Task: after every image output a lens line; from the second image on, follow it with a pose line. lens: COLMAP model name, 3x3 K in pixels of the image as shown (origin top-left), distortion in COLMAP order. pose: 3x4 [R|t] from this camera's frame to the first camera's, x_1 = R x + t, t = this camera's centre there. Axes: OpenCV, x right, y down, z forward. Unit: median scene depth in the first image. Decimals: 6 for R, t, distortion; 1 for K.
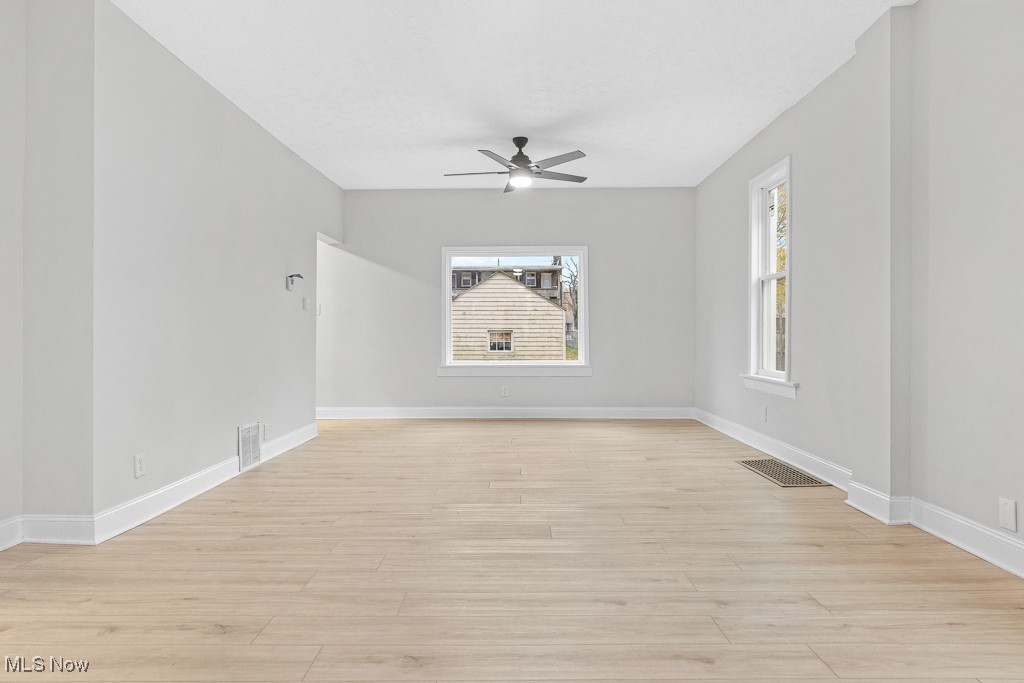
lens RADIAL K [[580.0, 0, 504.4], [0, 580.0, 337.1], [0, 0, 1]] dist [-0.006439, 0.002503]
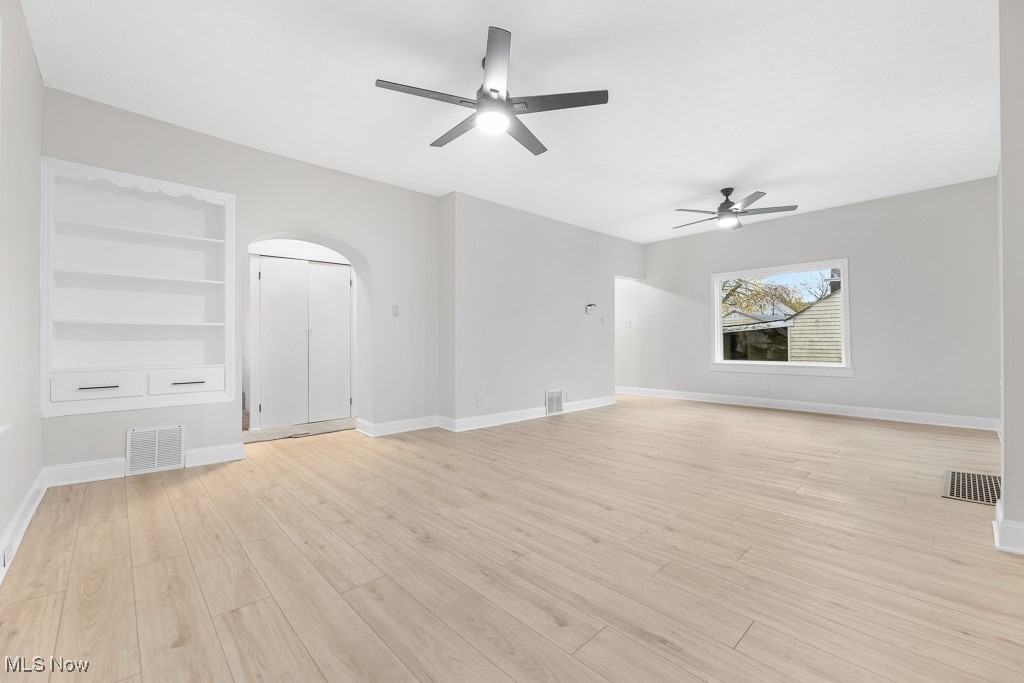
lens RADIAL K [[416.3, 0, 517.8], [0, 416.3, 341.0], [0, 0, 1]] dist [-0.000873, -0.000226]
pose [[0.701777, -0.002439, -0.712392, 0.571670], [0.001074, 0.999997, -0.002365, 0.000244], [0.712396, 0.000894, 0.701777, 0.013407]]
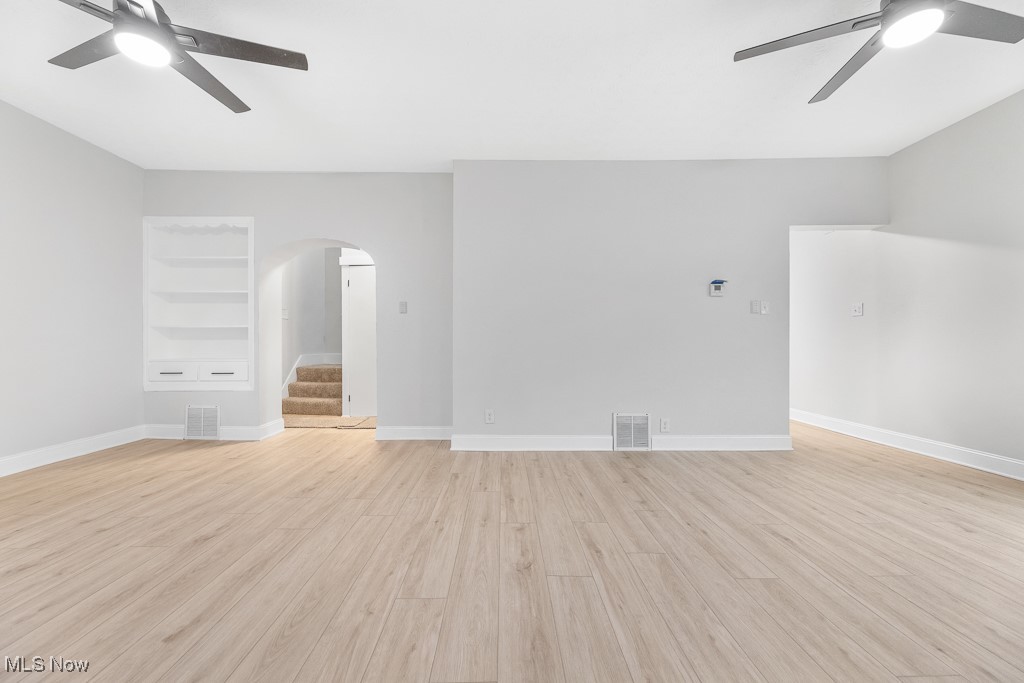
lens RADIAL K [[416.3, 0, 508.0], [0, 416.3, 337.3], [0, 0, 1]] dist [-0.000873, -0.000226]
pose [[0.028035, -0.009786, -0.999559, 0.584412], [0.000421, 0.999952, -0.009778, 0.002584], [0.999607, -0.000147, 0.028037, 1.020840]]
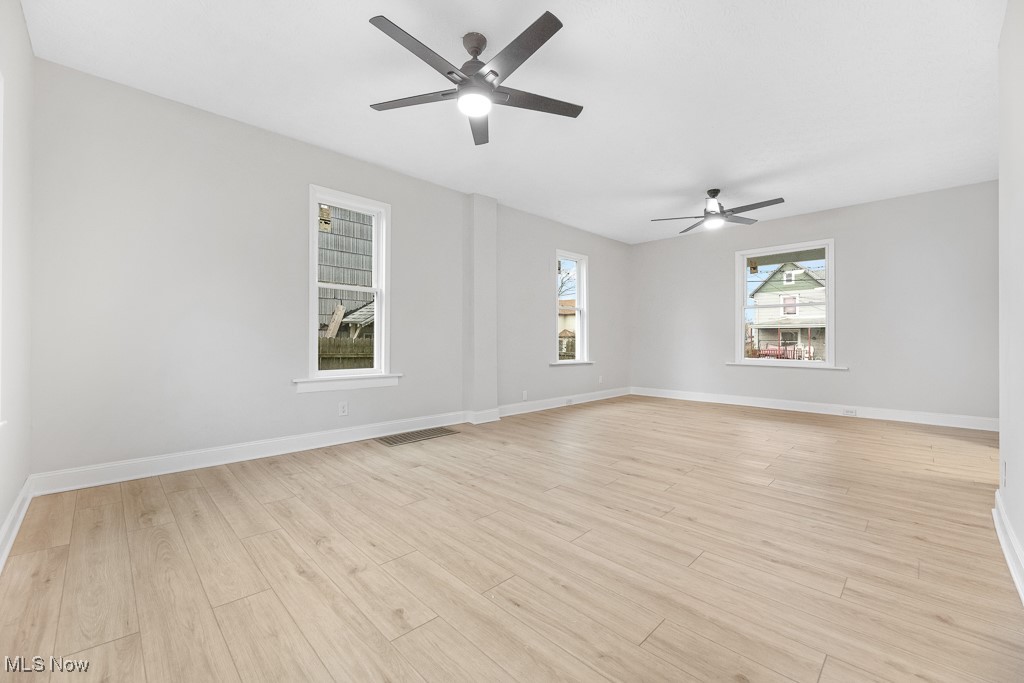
lens RADIAL K [[416.3, 0, 515.4], [0, 416.3, 340.7], [0, 0, 1]] dist [-0.000873, -0.000226]
pose [[-0.720982, -0.001044, 0.692953, -0.522035], [-0.000603, 0.999999, 0.000879, 0.001202], [-0.692953, 0.000216, -0.720983, 2.061498]]
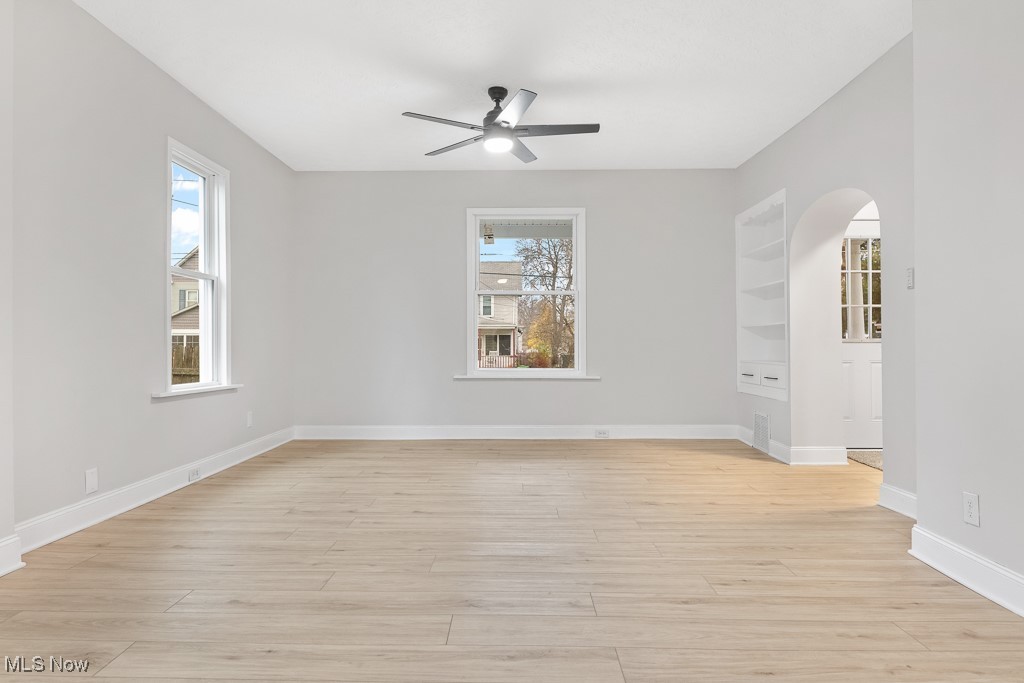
lens RADIAL K [[580.0, 0, 513.4], [0, 580.0, 349.4], [0, 0, 1]] dist [-0.006439, 0.002503]
pose [[-0.999962, 0.002865, -0.008258, -0.032797], [0.002789, 0.999953, 0.009255, 0.006664], [0.008284, 0.009232, -0.999923, 1.739485]]
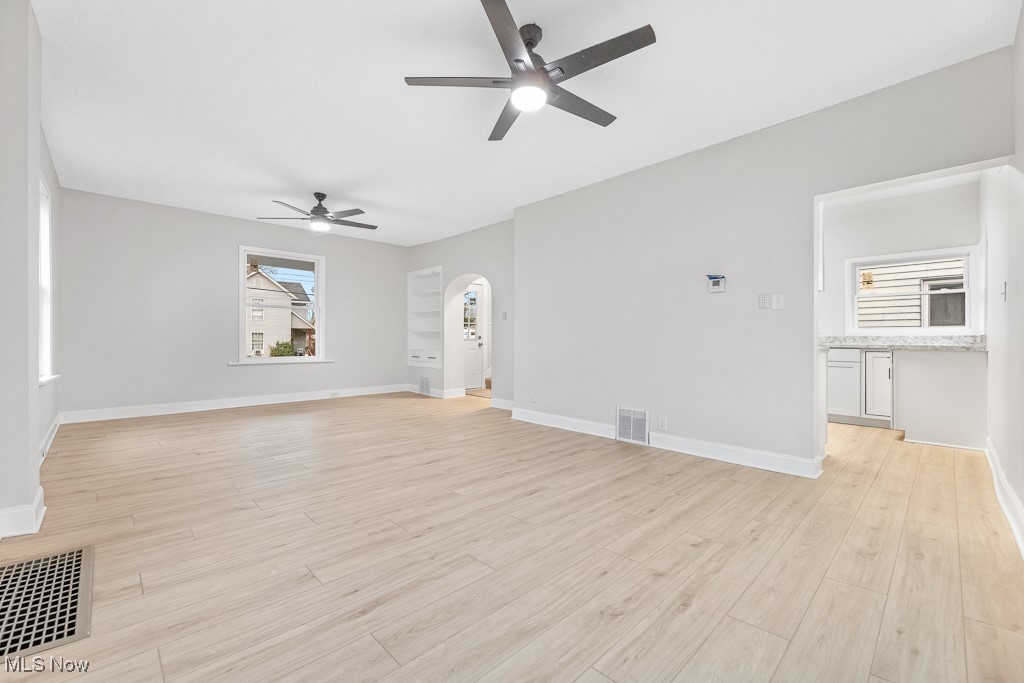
lens RADIAL K [[416.3, 0, 501.5], [0, 416.3, 333.3], [0, 0, 1]] dist [-0.000873, -0.000226]
pose [[-0.711367, -0.012234, -0.702714, 0.580368], [-0.002741, 0.999889, -0.014633, 0.000613], [0.702815, -0.008483, -0.711322, 2.056341]]
